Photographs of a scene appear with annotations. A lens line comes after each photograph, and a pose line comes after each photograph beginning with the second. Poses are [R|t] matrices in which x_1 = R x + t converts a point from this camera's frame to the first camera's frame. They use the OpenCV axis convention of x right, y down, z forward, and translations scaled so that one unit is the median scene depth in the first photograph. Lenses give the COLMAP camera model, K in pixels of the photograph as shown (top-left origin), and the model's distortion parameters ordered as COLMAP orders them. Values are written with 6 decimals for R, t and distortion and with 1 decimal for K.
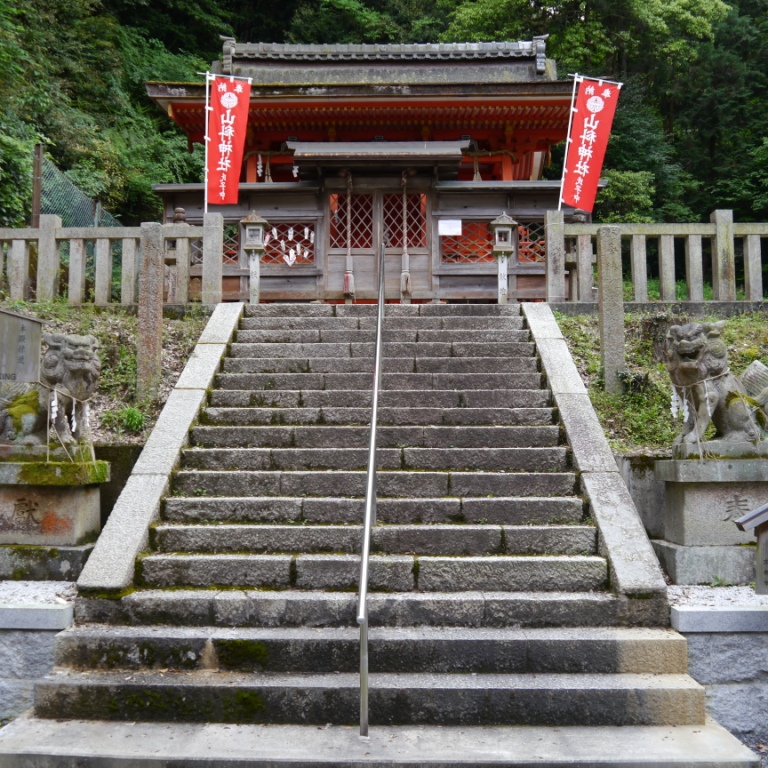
lens RADIAL K [[845.7, 0, 381.7], [0, 845.7, 382.3], [0, 0, 1]] dist [-0.032534, 0.000000]
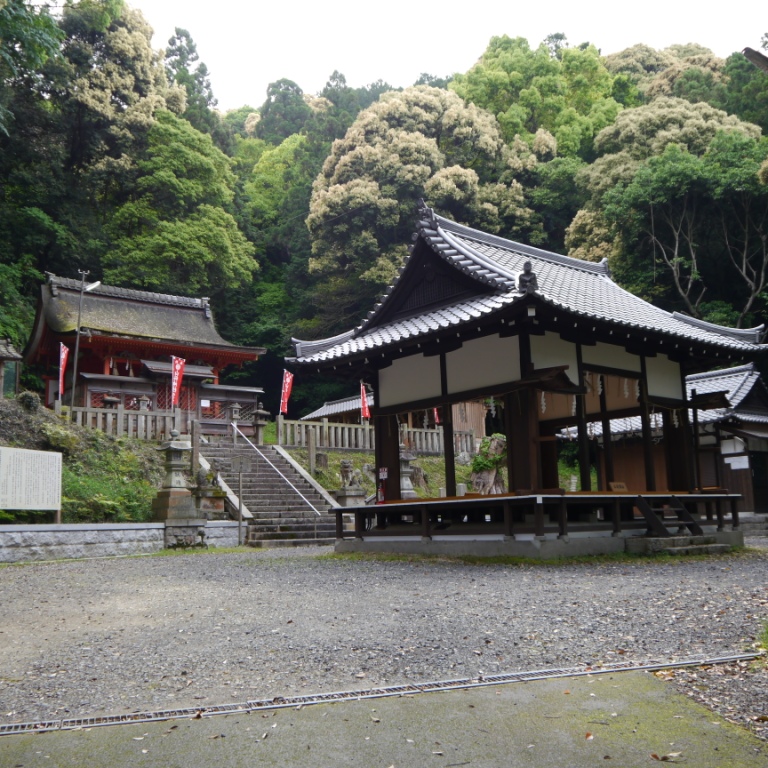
lens RADIAL K [[845.7, 0, 384.6], [0, 845.7, 383.4], [0, 0, 1]] dist [-0.032534, 0.000000]
pose [[0.761714, 0.083972, 0.642449, -1.072248], [-0.025991, 0.994728, -0.099201, -0.016052], [-0.647392, 0.058865, 0.759881, -1.144396]]
